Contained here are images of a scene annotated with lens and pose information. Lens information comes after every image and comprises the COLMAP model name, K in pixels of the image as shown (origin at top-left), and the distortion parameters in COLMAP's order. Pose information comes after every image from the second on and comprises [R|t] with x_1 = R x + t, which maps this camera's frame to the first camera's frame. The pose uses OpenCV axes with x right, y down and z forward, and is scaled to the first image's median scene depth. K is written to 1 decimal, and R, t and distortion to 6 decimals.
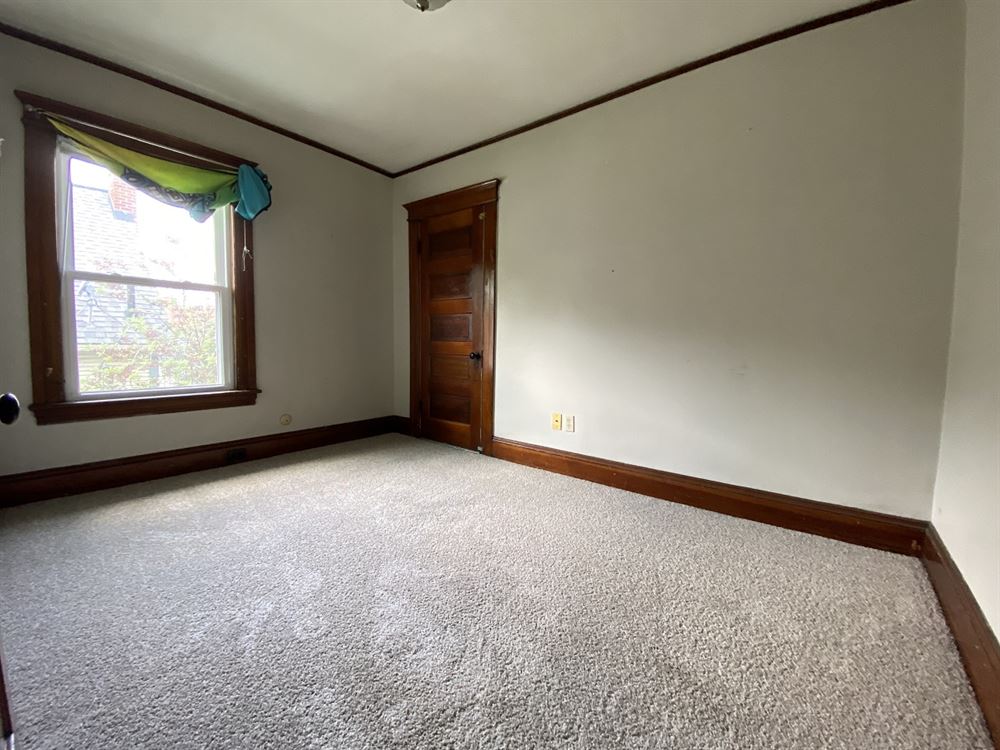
lens RADIAL K [[407.1, 0, 495.6], [0, 407.1, 375.6], [0, 0, 1]] dist [0.029156, -0.022865]
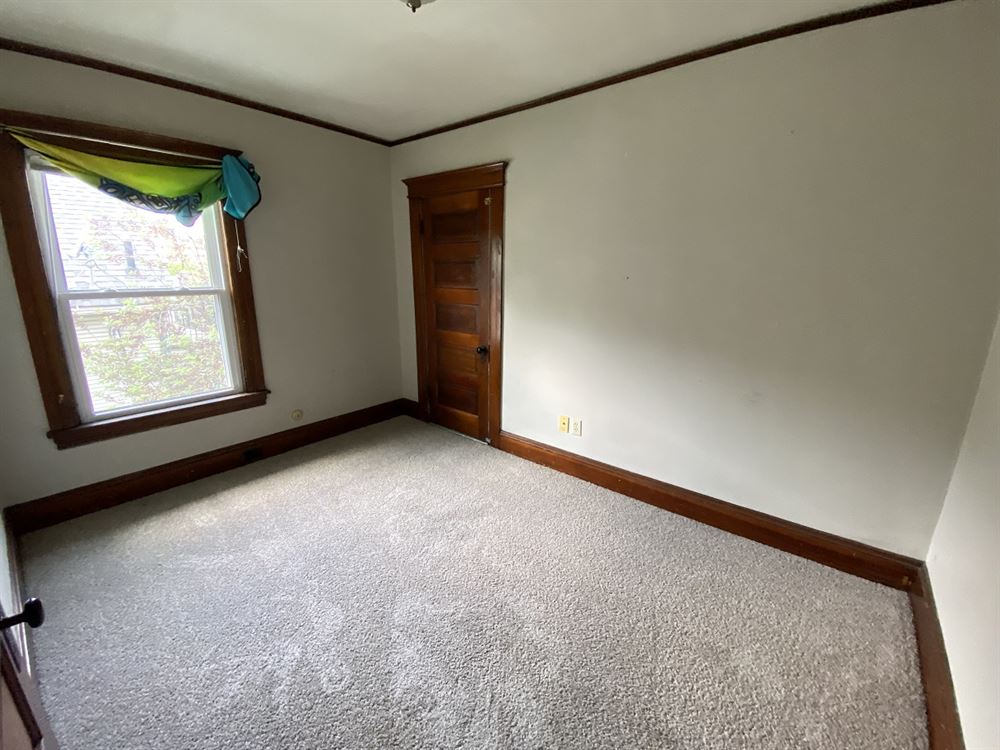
lens RADIAL K [[407.1, 0, 495.6], [0, 407.1, 375.6], [0, 0, 1]] dist [0.029156, -0.022865]
pose [[0.999759, -0.002537, -0.021818, 0.004907], [0.006204, 0.985481, 0.169675, -0.235099], [0.021071, -0.169769, 0.985259, 0.035619]]
